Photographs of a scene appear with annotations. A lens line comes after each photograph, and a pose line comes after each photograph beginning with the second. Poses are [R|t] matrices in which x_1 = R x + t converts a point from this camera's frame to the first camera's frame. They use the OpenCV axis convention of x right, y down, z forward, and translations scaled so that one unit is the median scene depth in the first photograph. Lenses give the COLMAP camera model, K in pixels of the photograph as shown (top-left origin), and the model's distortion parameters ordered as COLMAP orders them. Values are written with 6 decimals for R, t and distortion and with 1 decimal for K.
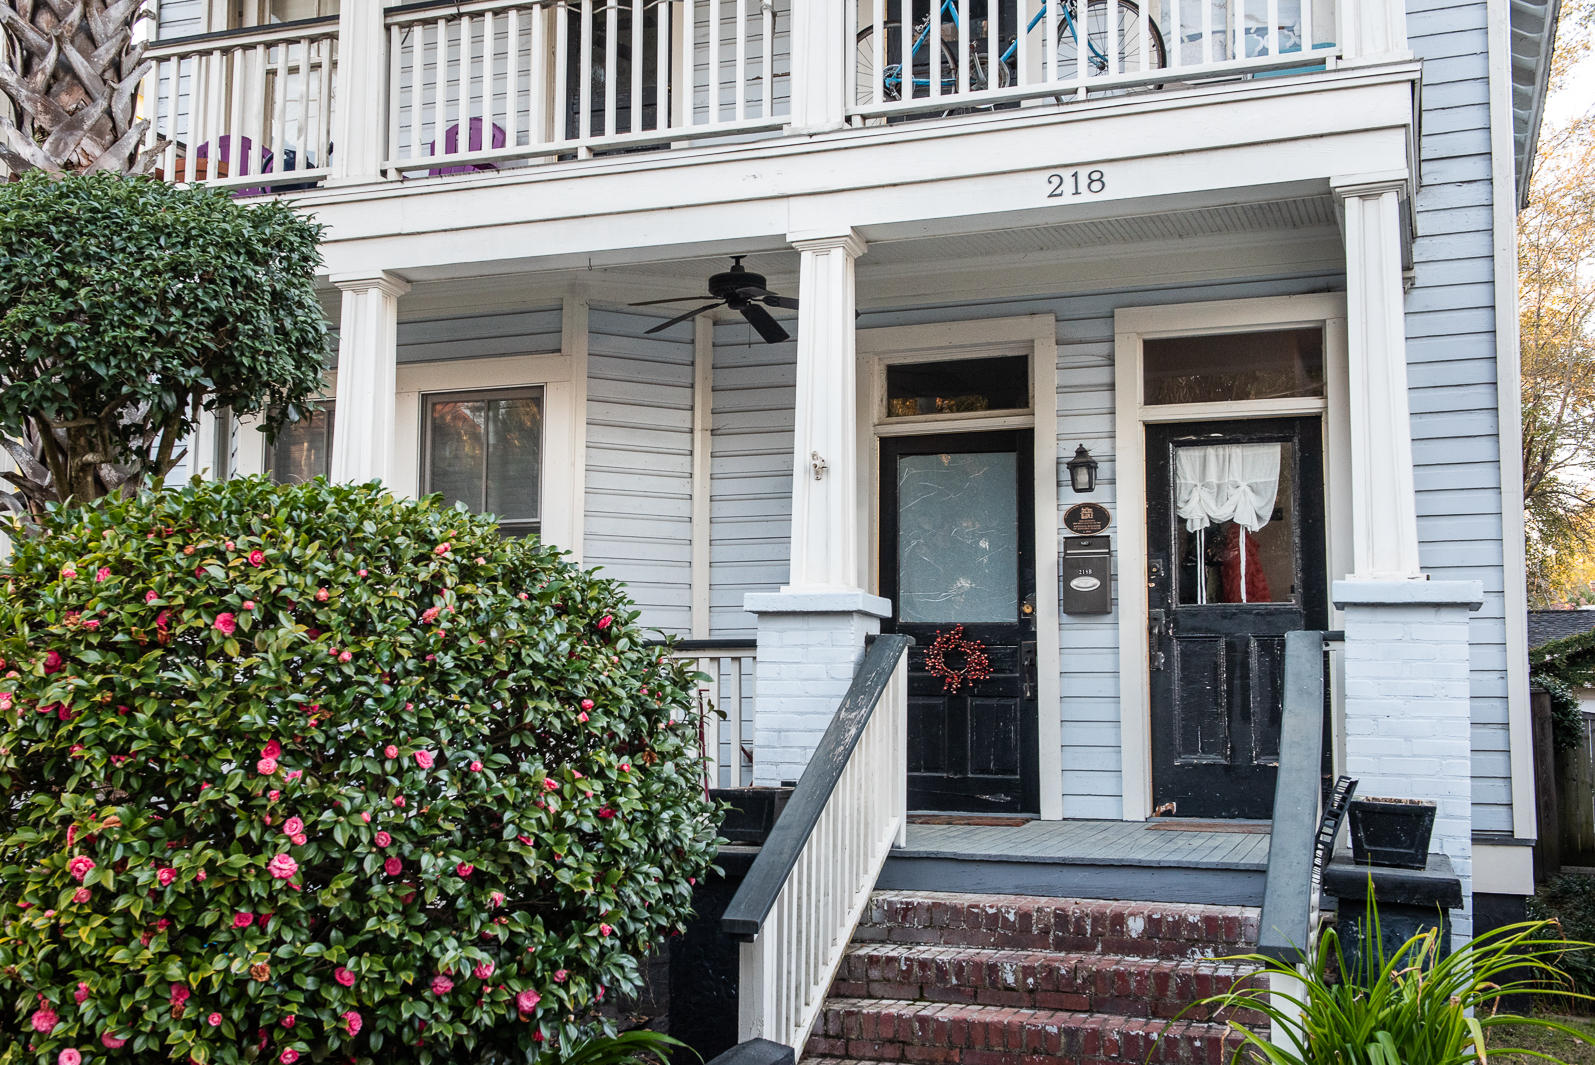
lens RADIAL K [[1830.3, 0, 705.4], [0, 1830.3, 536.7], [0, 0, 1]] dist [0.043541, 0.000000]
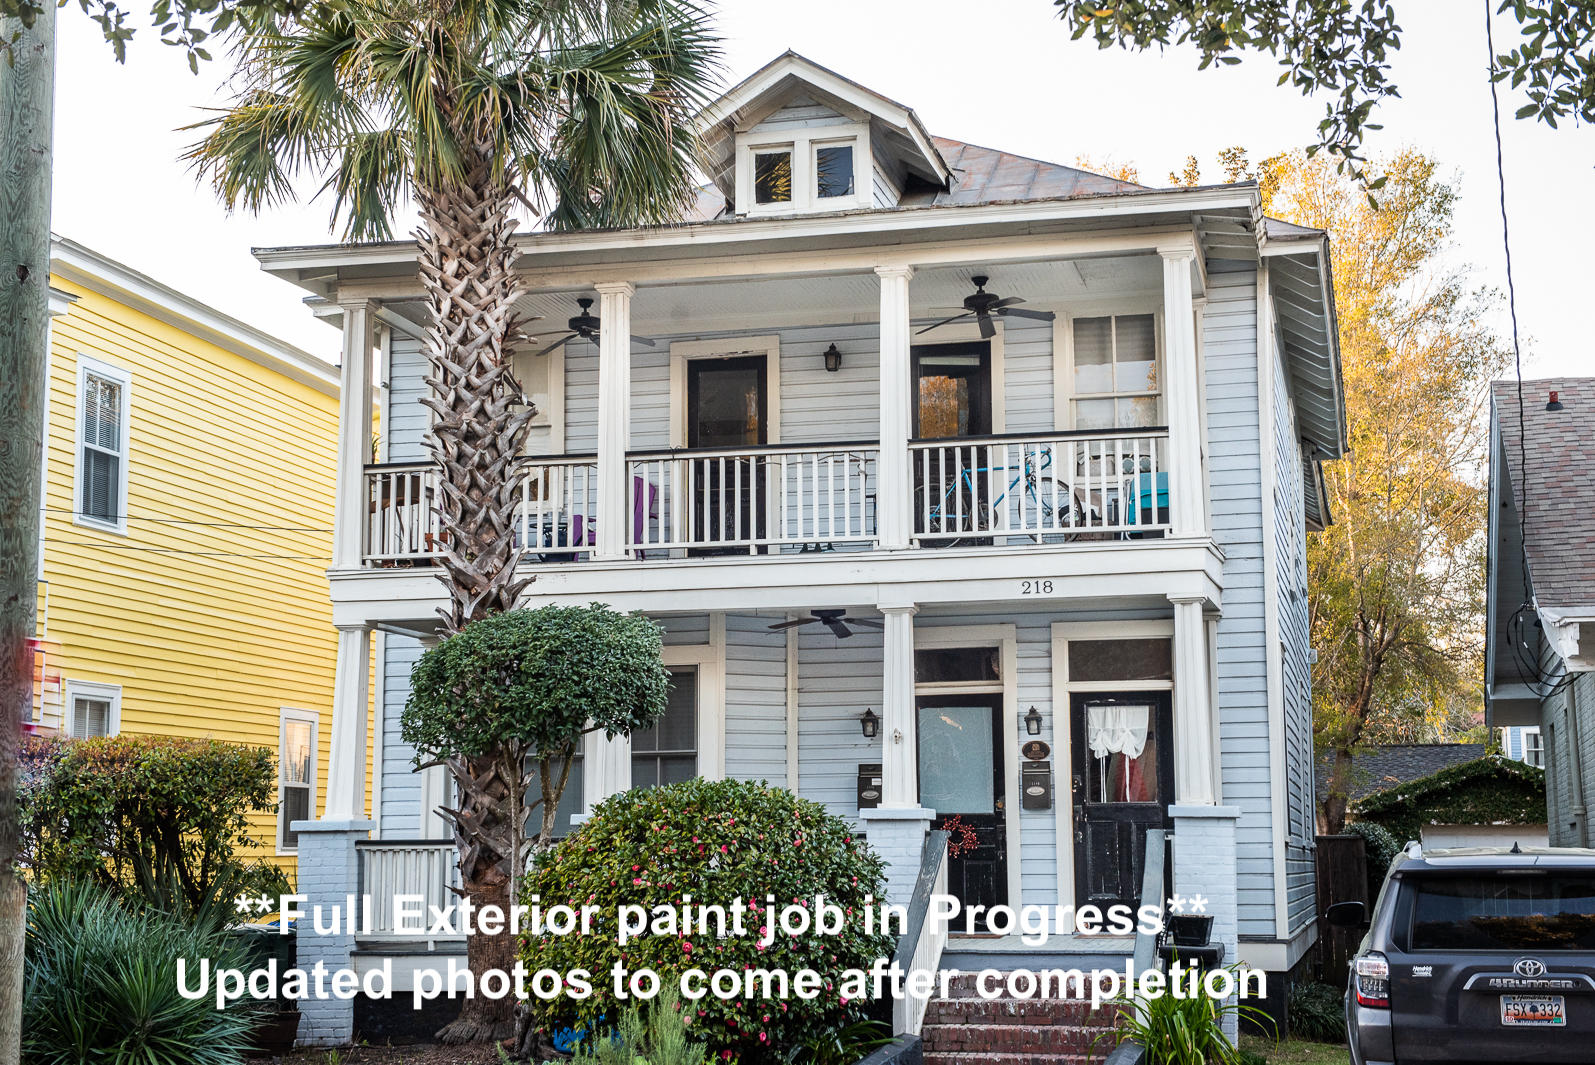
lens RADIAL K [[2359.1, 0, 811.1], [0, 2359.1, 537.7], [0, 0, 1]] dist [0.126918, 0.000000]
pose [[0.989672, 0.004003, 0.143298, -0.371824], [0.000422, 0.999525, -0.030831, -0.169508], [-0.143353, 0.030573, 0.989199, -1.350404]]
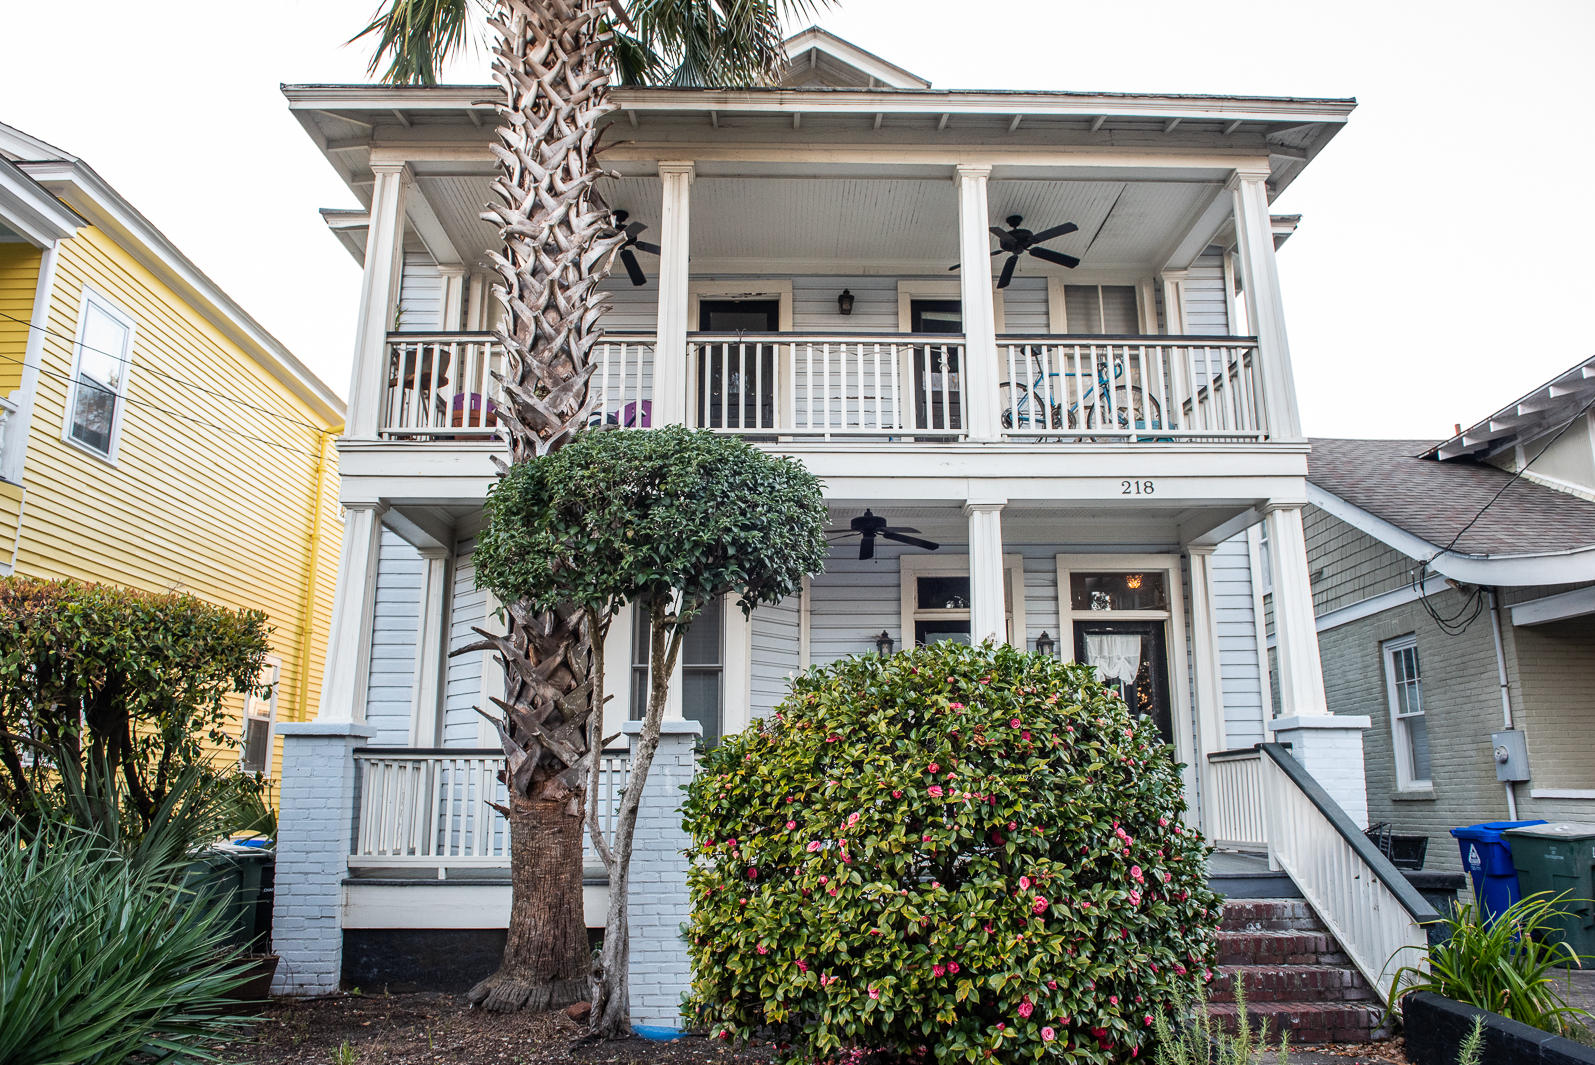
lens RADIAL K [[1155.3, 0, 805.6], [0, 1155.3, 537.3], [0, 0, 1]] dist [-0.035863, -0.019453]
pose [[0.925131, 0.071842, 0.372788, -0.510763], [-0.027989, 0.992167, -0.121747, 0.000494], [-0.378615, 0.102198, 0.919895, 0.100363]]
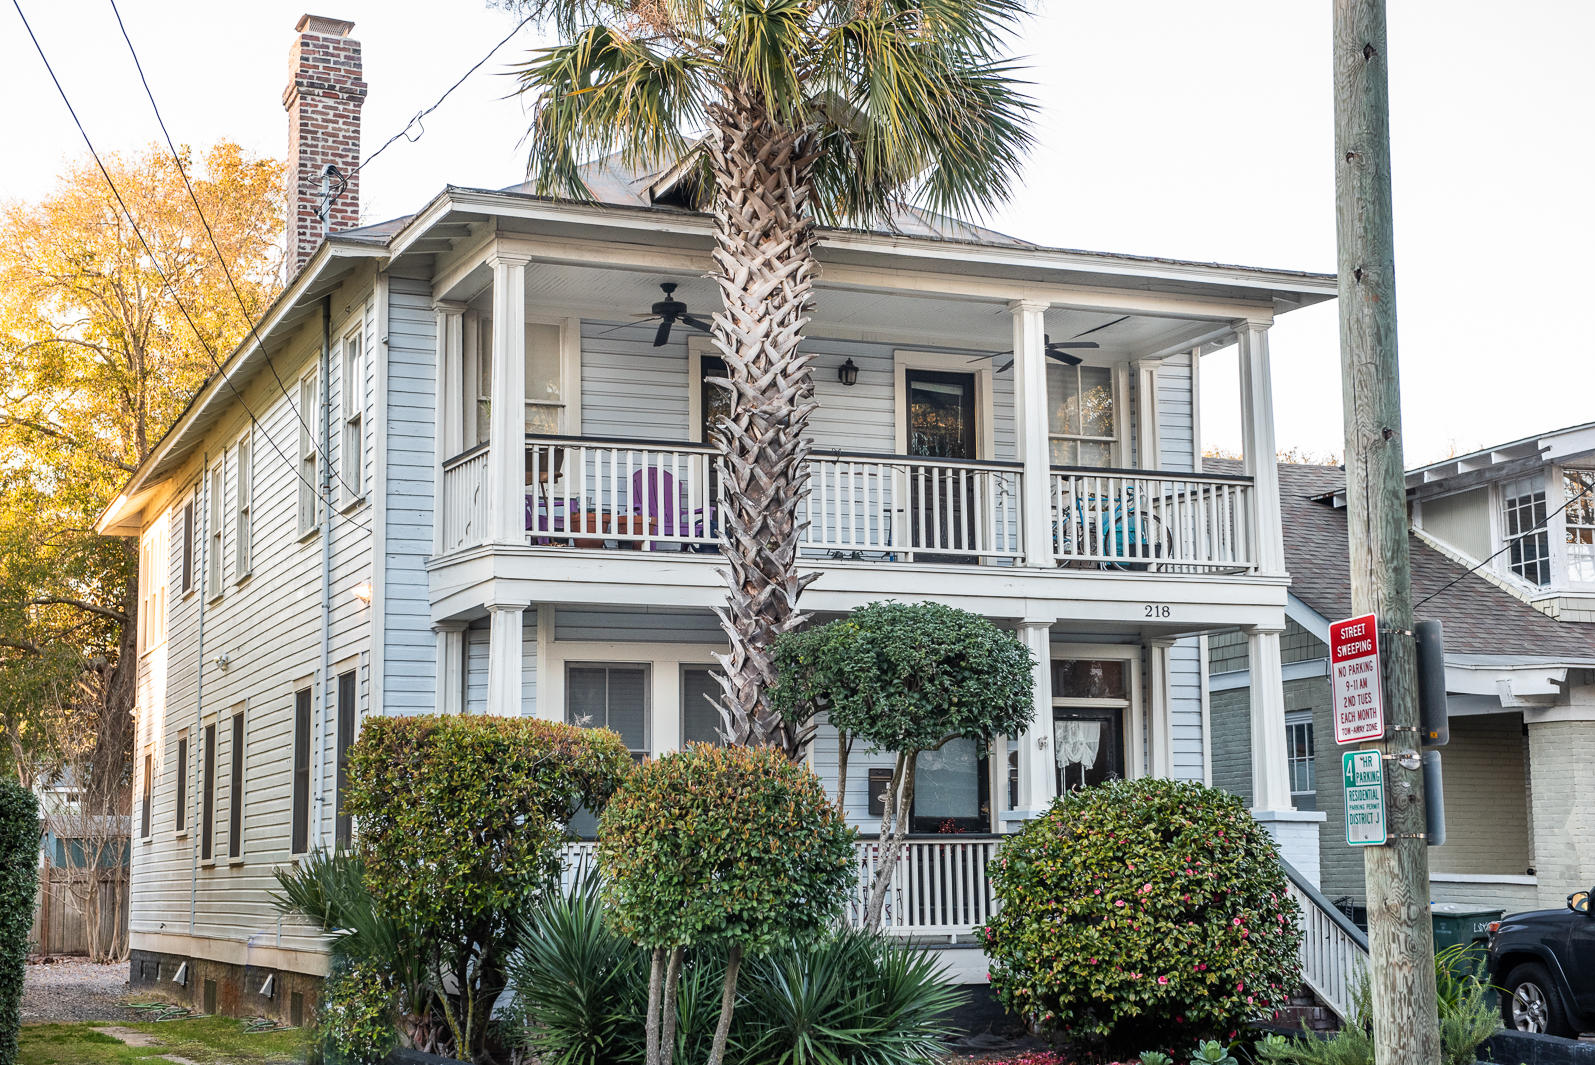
lens RADIAL K [[2545.4, 0, 790.8], [0, 2545.4, 522.3], [0, 0, 1]] dist [0.120943, 0.000000]
pose [[0.722262, 0.079395, 0.687047, -2.077038], [-0.056738, 0.996843, -0.055549, -0.109983], [-0.689288, 0.001139, 0.724486, -0.792711]]
